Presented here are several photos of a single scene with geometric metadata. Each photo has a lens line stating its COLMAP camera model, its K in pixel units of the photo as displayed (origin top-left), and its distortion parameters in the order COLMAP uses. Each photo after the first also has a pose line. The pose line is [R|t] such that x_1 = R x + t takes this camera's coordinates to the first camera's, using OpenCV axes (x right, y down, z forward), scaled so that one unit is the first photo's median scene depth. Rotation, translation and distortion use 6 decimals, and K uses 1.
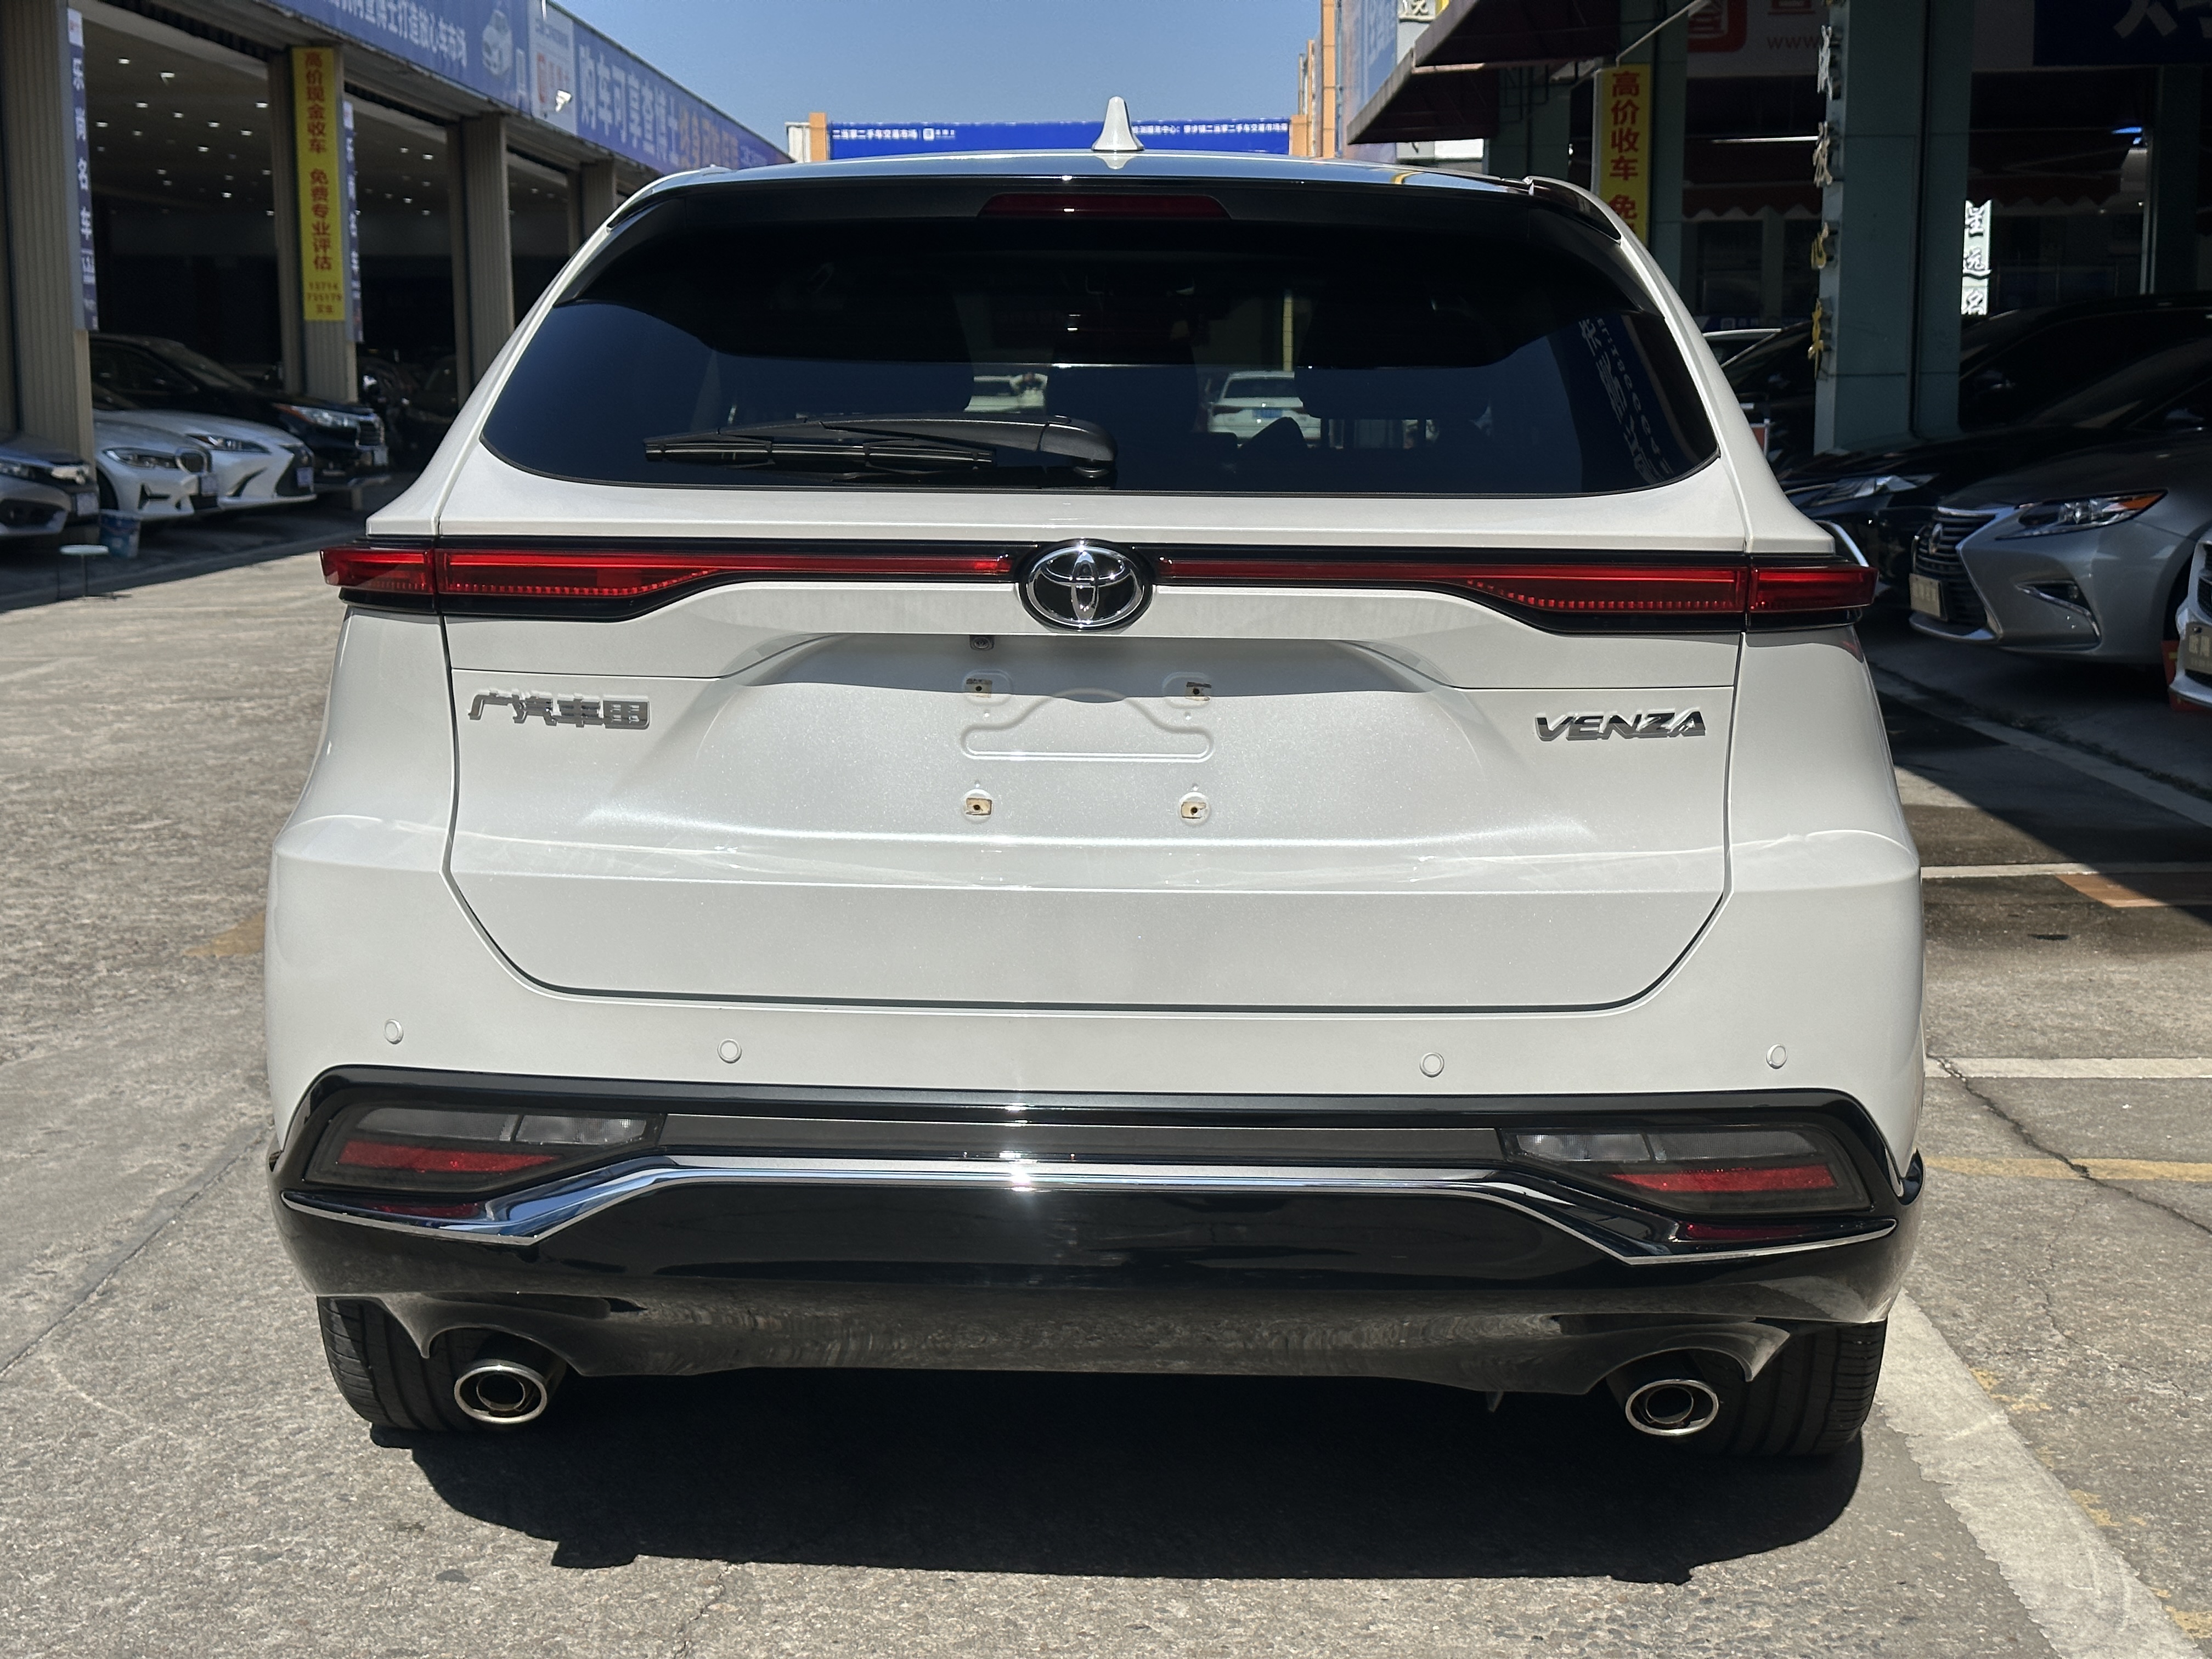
lens RADIAL K [[3062.7, 0, 1125.5], [0, 3062.7, 814.8], [0, 0, 1]] dist [0.224108, -0.524390]
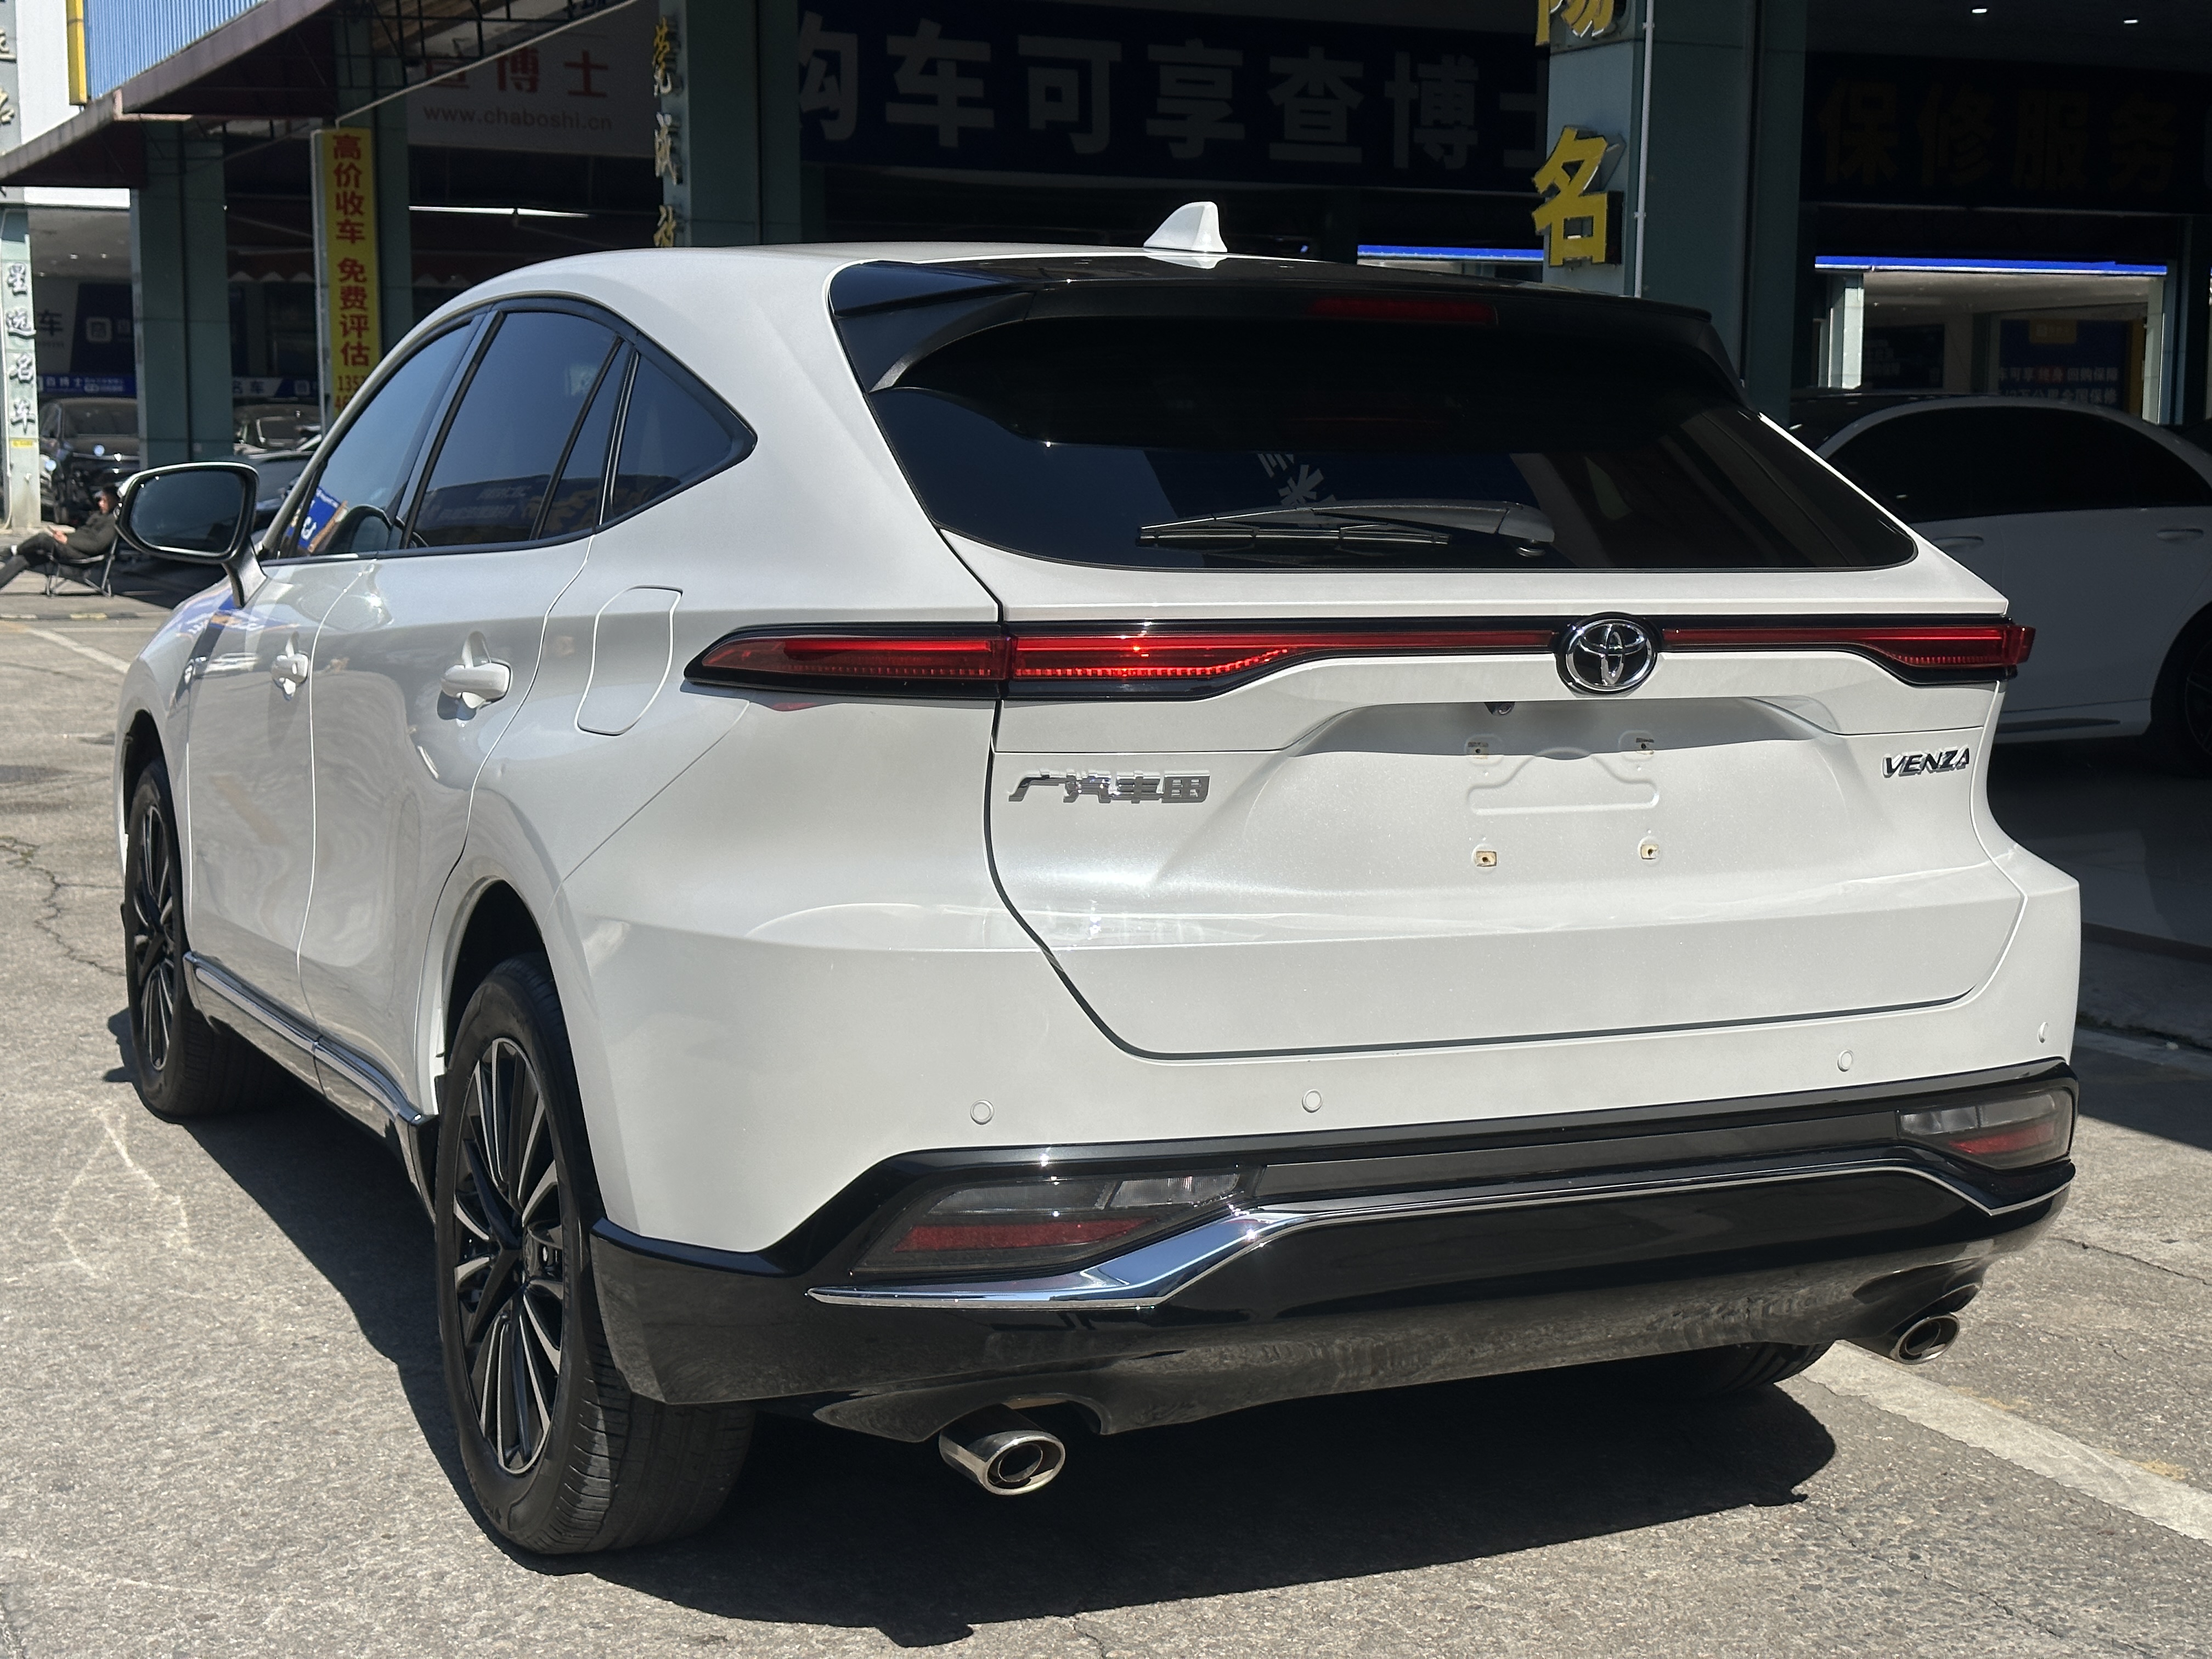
lens RADIAL K [[3062.7, 0, 1125.5], [0, 3062.7, 814.8], [0, 0, 1]] dist [0.224108, -0.524390]
pose [[0.889464, -0.046380, 0.454645, -0.066908], [0.055597, 0.998429, -0.006917, -0.001813], [-0.453610, 0.031429, 0.890646, 0.008352]]
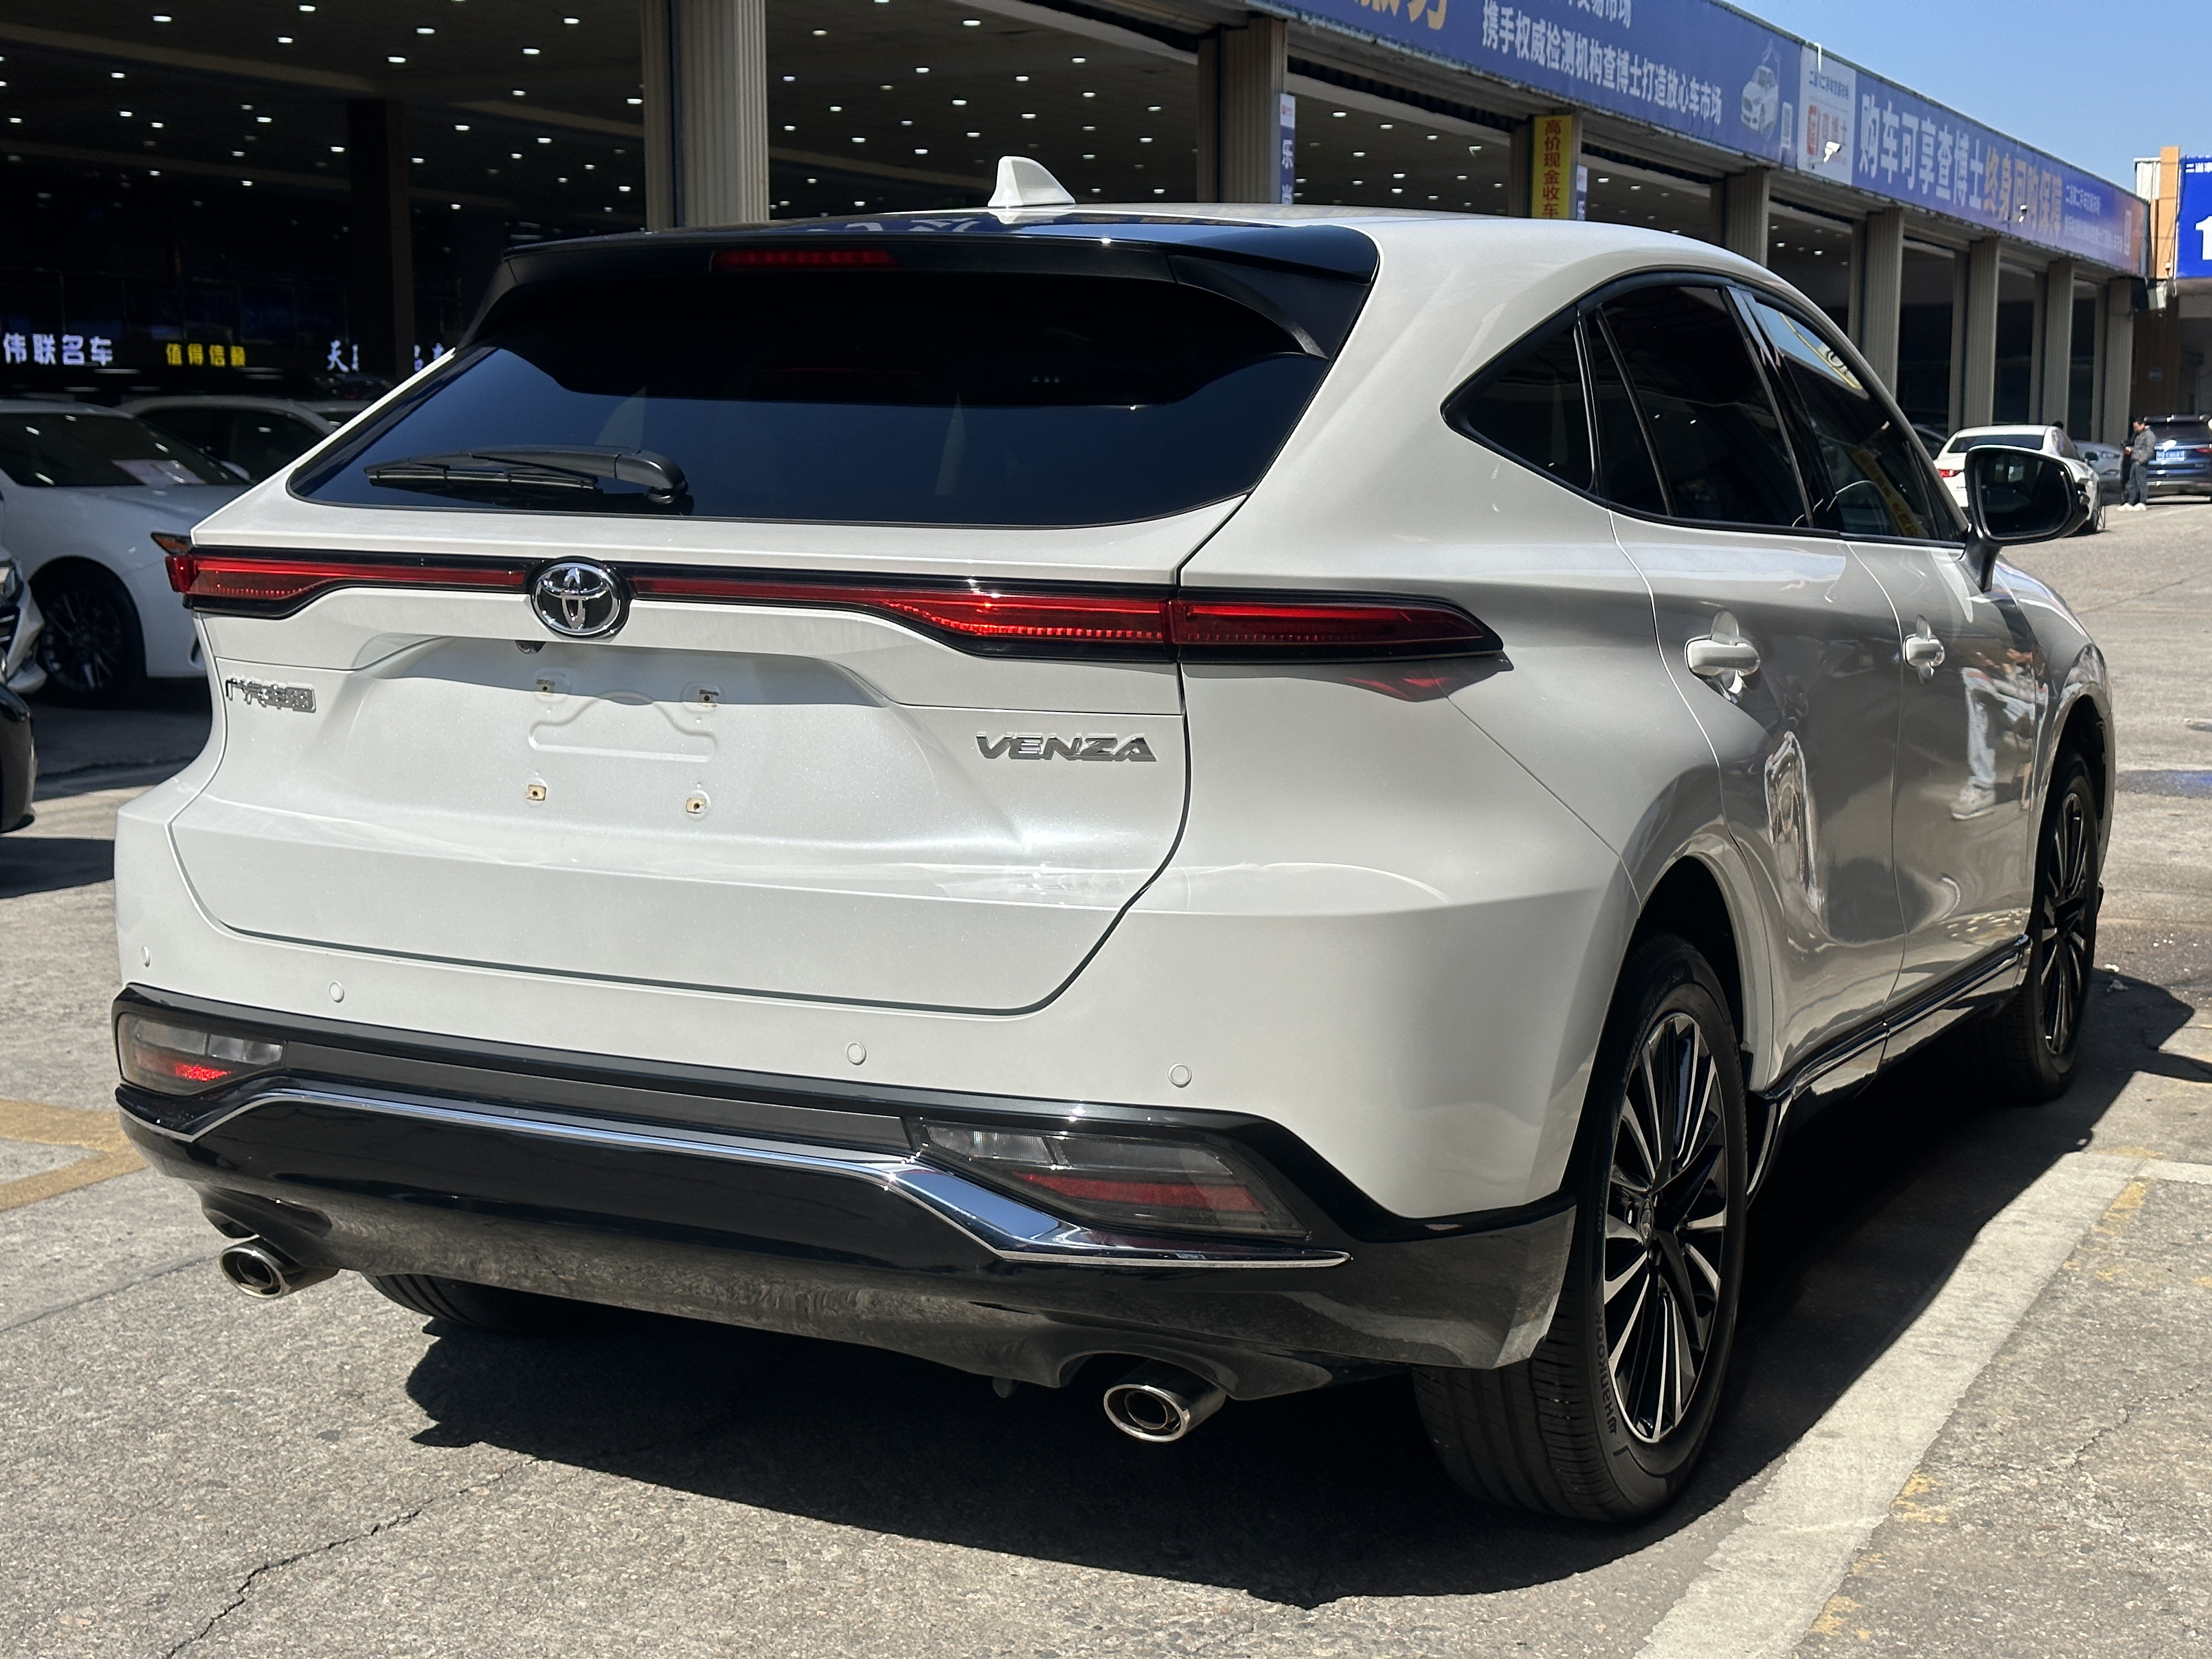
lens RADIAL K [[3062.7, 0, 1125.5], [0, 3062.7, 814.8], [0, 0, 1]] dist [0.224108, -0.524390]
pose [[0.904753, 0.053471, -0.422567, 0.063682], [-0.060439, 0.998167, -0.003099, -0.000420], [0.421627, 0.028343, 0.906326, 0.006477]]
